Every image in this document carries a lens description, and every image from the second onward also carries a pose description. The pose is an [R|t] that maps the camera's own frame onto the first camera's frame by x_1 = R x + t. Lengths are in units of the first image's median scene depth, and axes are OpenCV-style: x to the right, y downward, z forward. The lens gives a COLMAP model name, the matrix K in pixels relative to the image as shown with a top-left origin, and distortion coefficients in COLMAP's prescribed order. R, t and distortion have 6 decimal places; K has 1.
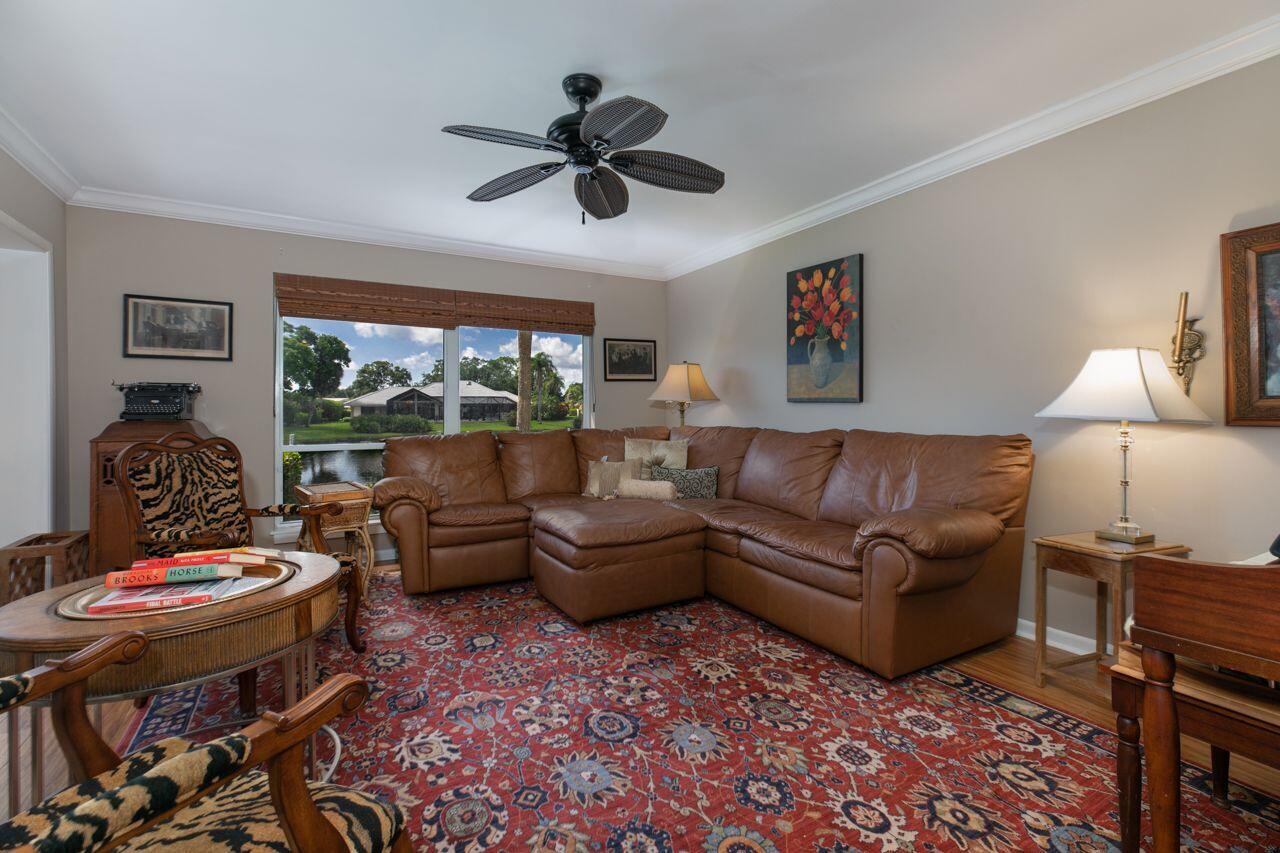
lens RADIAL K [[571.9, 0, 640.5], [0, 571.9, 409.6], [0, 0, 1]] dist [0.004624, 0.000644]
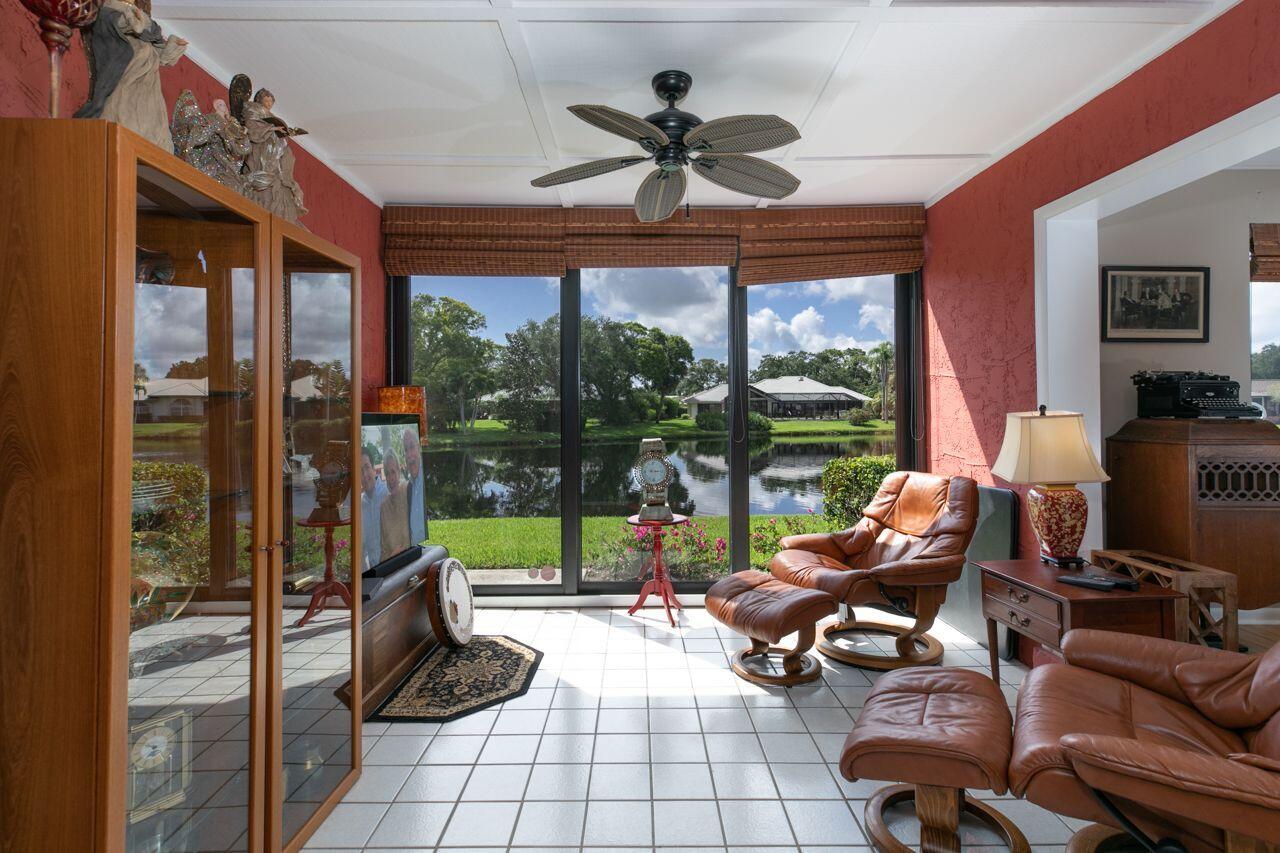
lens RADIAL K [[611.2, 0, 638.9], [0, 611.2, 419.3], [0, 0, 1]] dist [0.003001, 0.000684]
pose [[0.873050, 0.011343, -0.487499, -0.274519], [-0.001564, 0.999789, 0.020461, 0.000976], [0.487629, -0.017101, 0.872884, -0.028987]]
